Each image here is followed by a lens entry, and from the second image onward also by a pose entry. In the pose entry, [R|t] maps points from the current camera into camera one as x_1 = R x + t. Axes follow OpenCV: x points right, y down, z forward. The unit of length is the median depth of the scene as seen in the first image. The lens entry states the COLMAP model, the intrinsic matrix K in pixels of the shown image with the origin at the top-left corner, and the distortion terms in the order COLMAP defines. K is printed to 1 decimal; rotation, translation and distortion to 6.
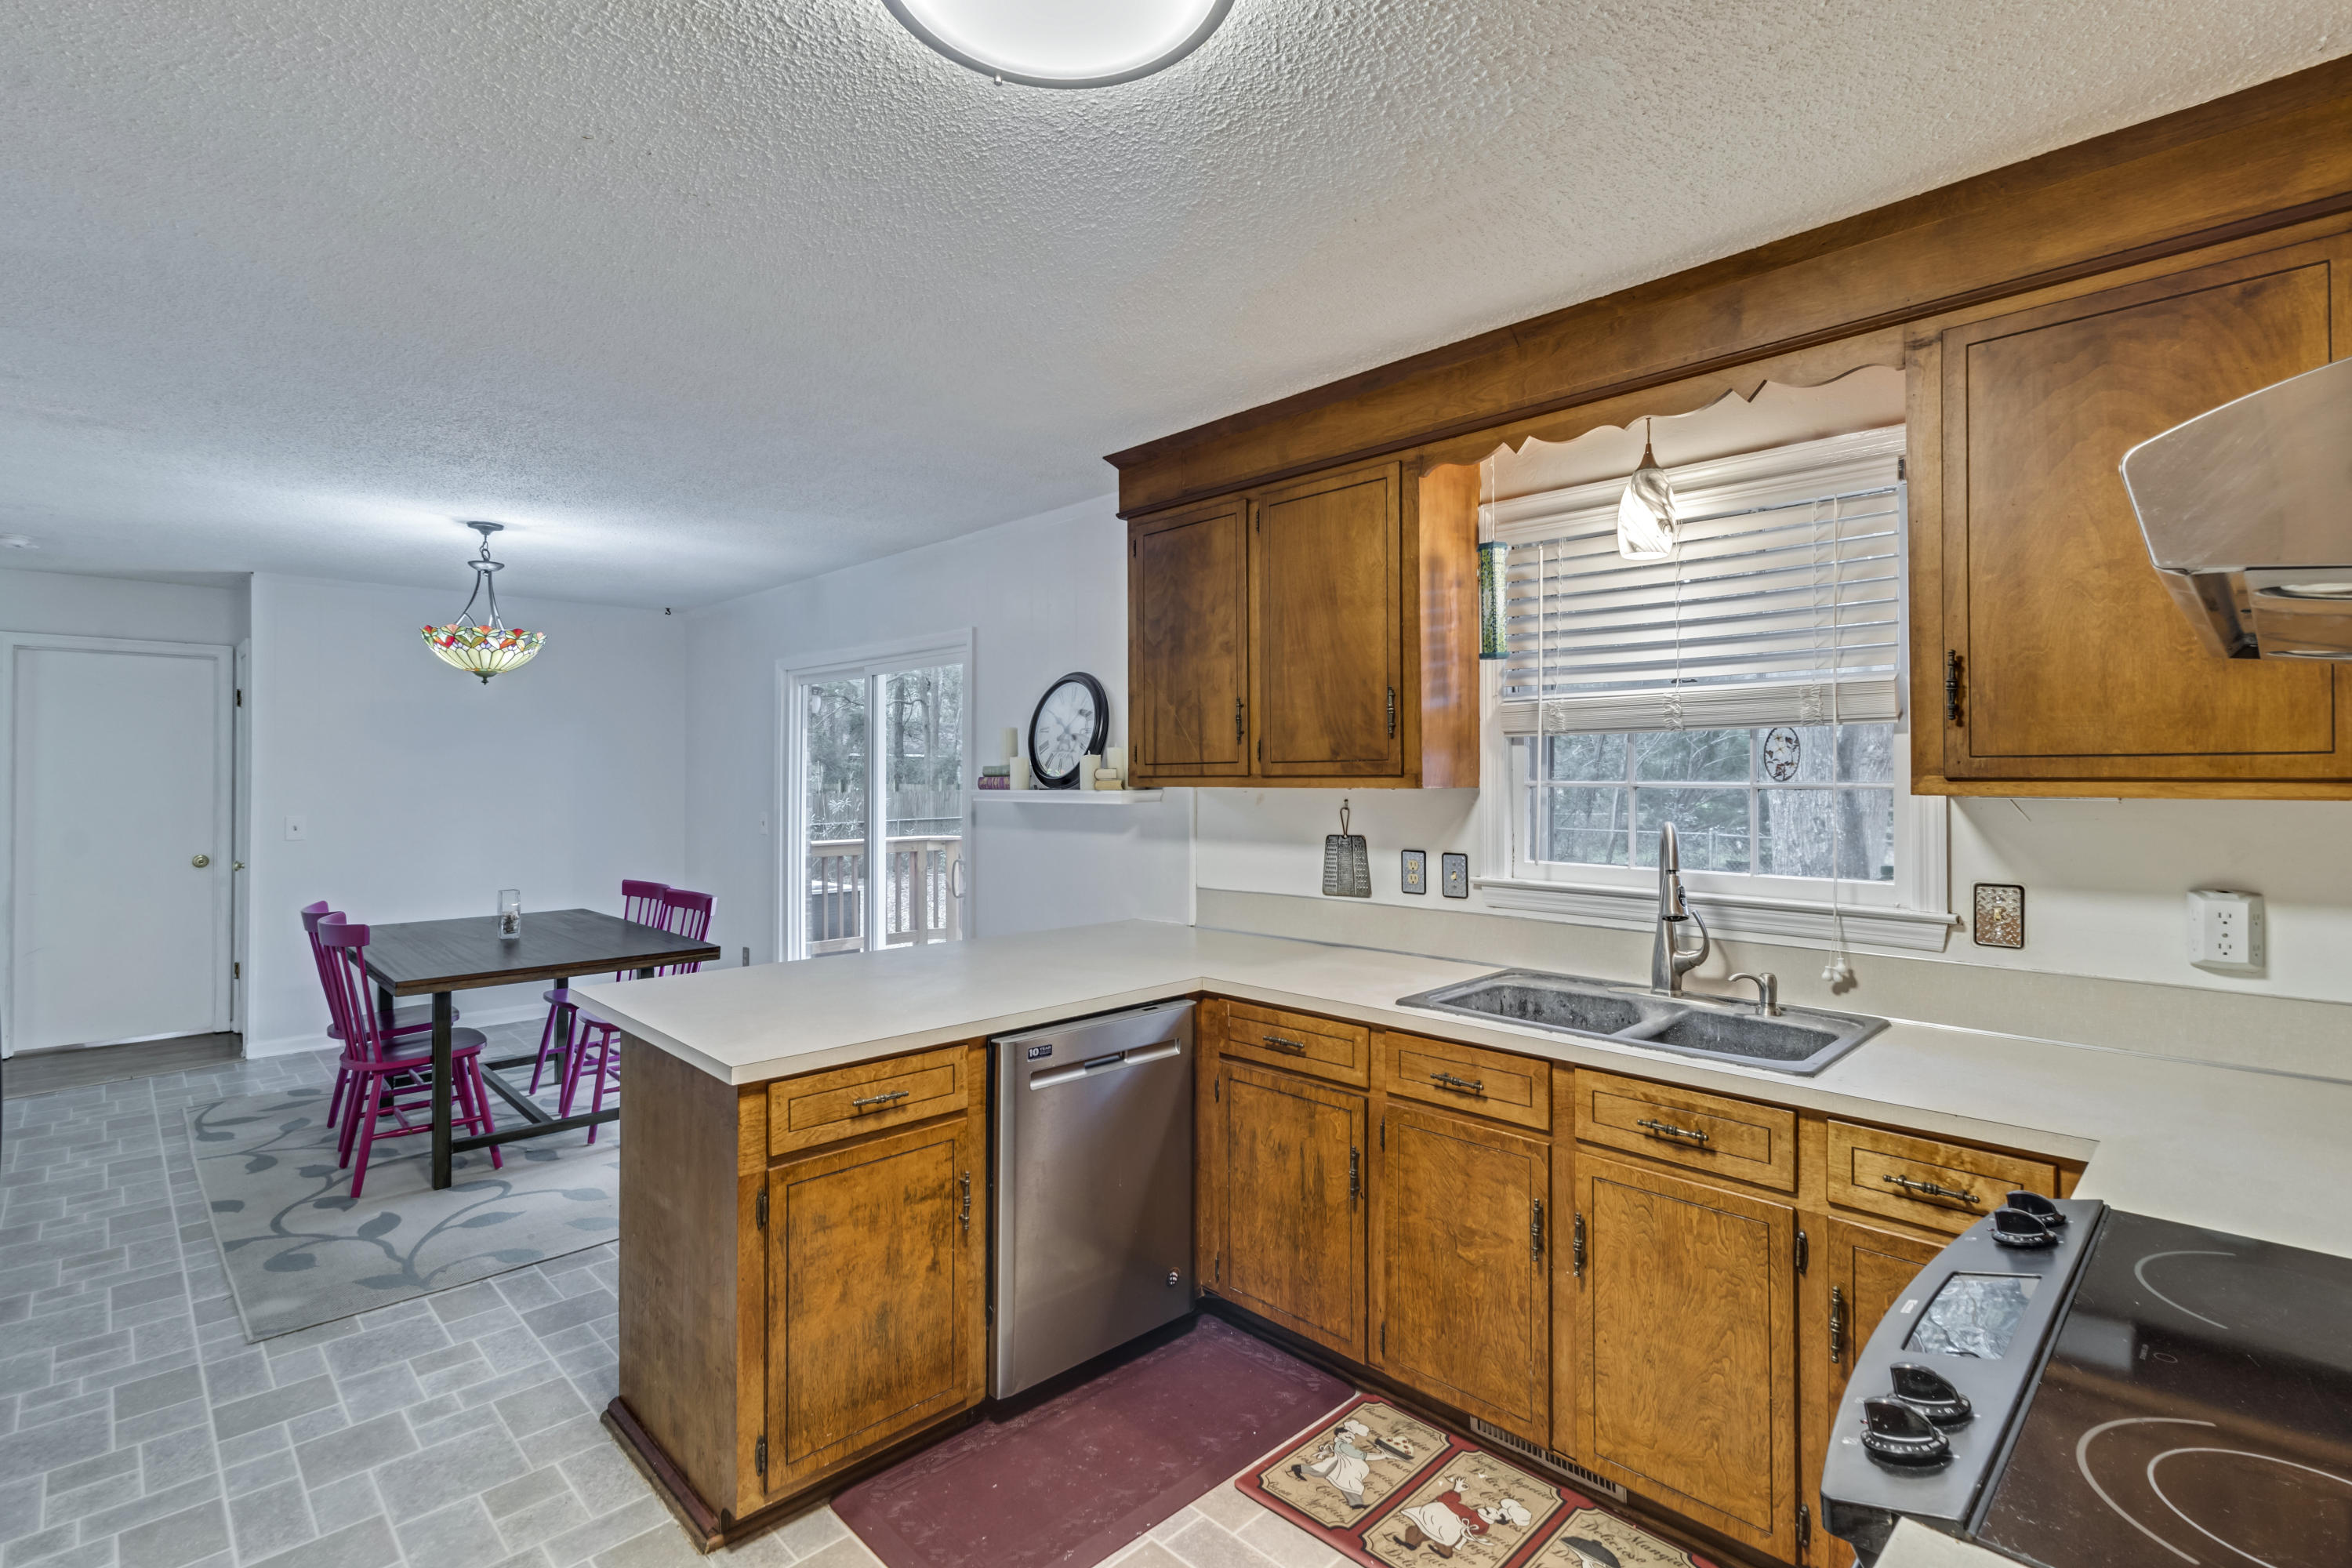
lens RADIAL K [[1087.0, 0, 1158.8], [0, 1087.0, 773.9], [0, 0, 1]] dist [0.002882, 0.000392]
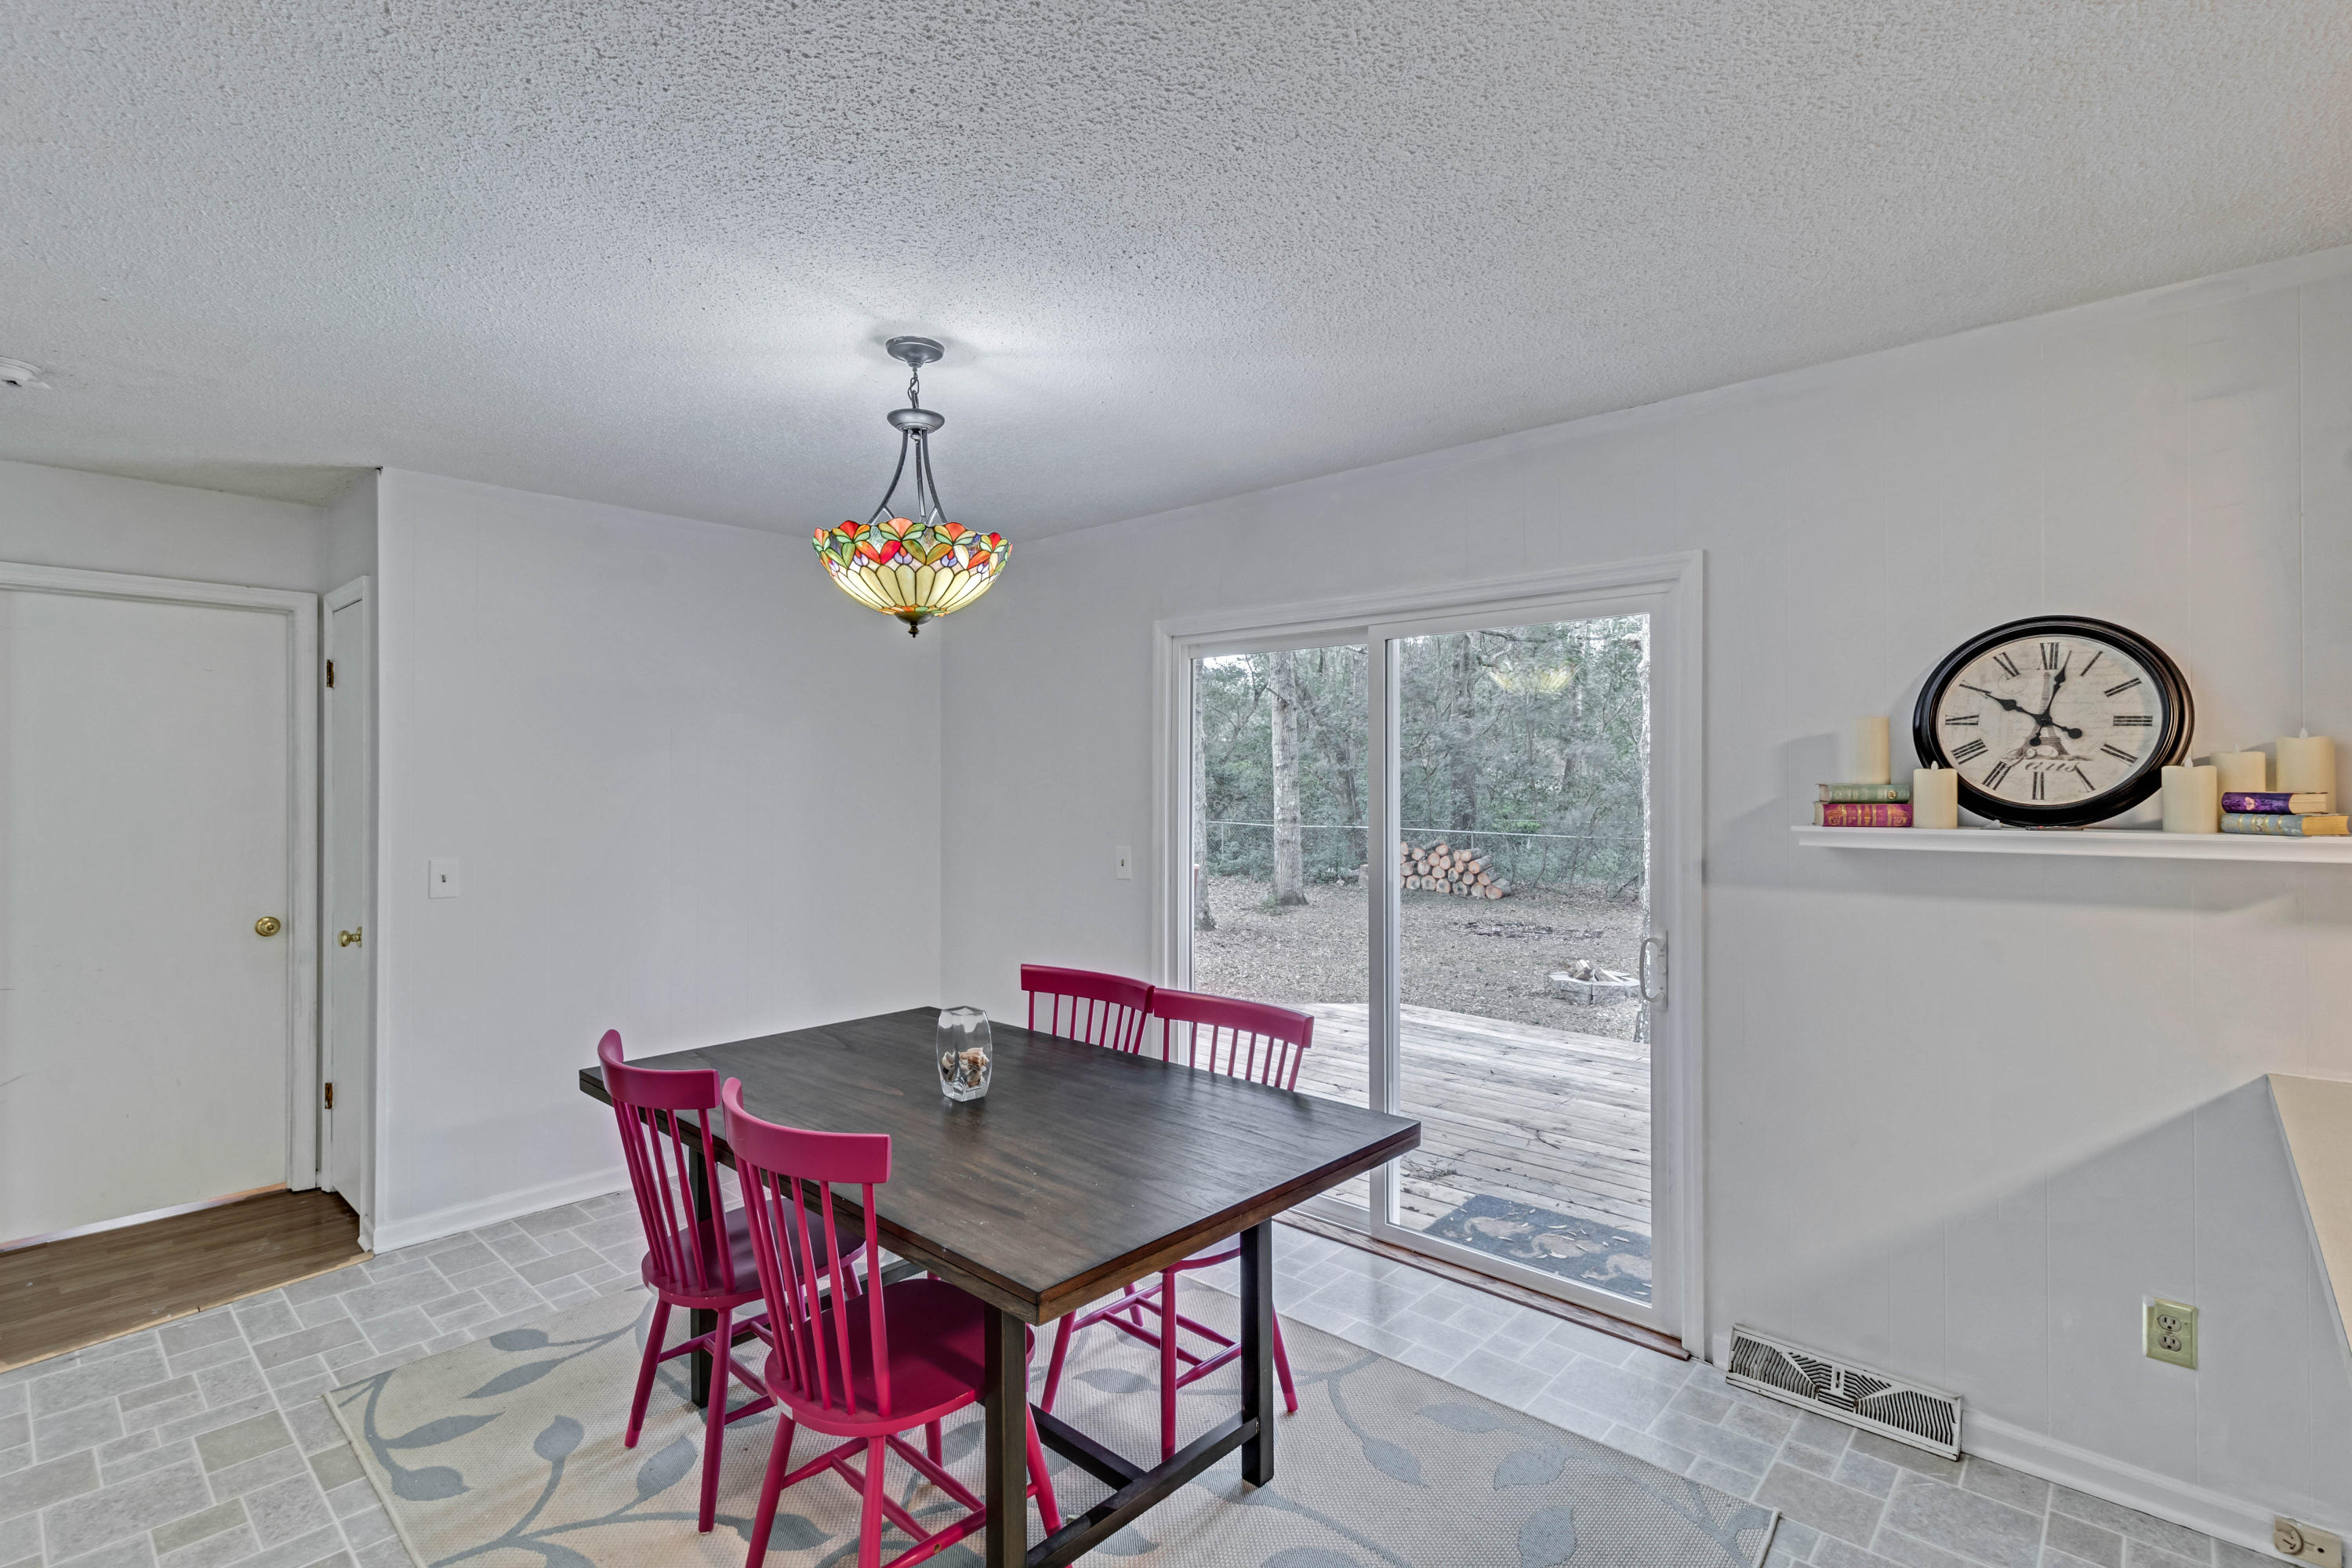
lens RADIAL K [[1087.0, 0, 1158.8], [0, 1087.0, 773.9], [0, 0, 1]] dist [0.002882, 0.000392]
pose [[0.998332, 0.000959, 0.057728, -0.719440], [-0.000669, 0.999987, -0.005044, -0.012643], [-0.057732, 0.004997, 0.998320, 0.598844]]
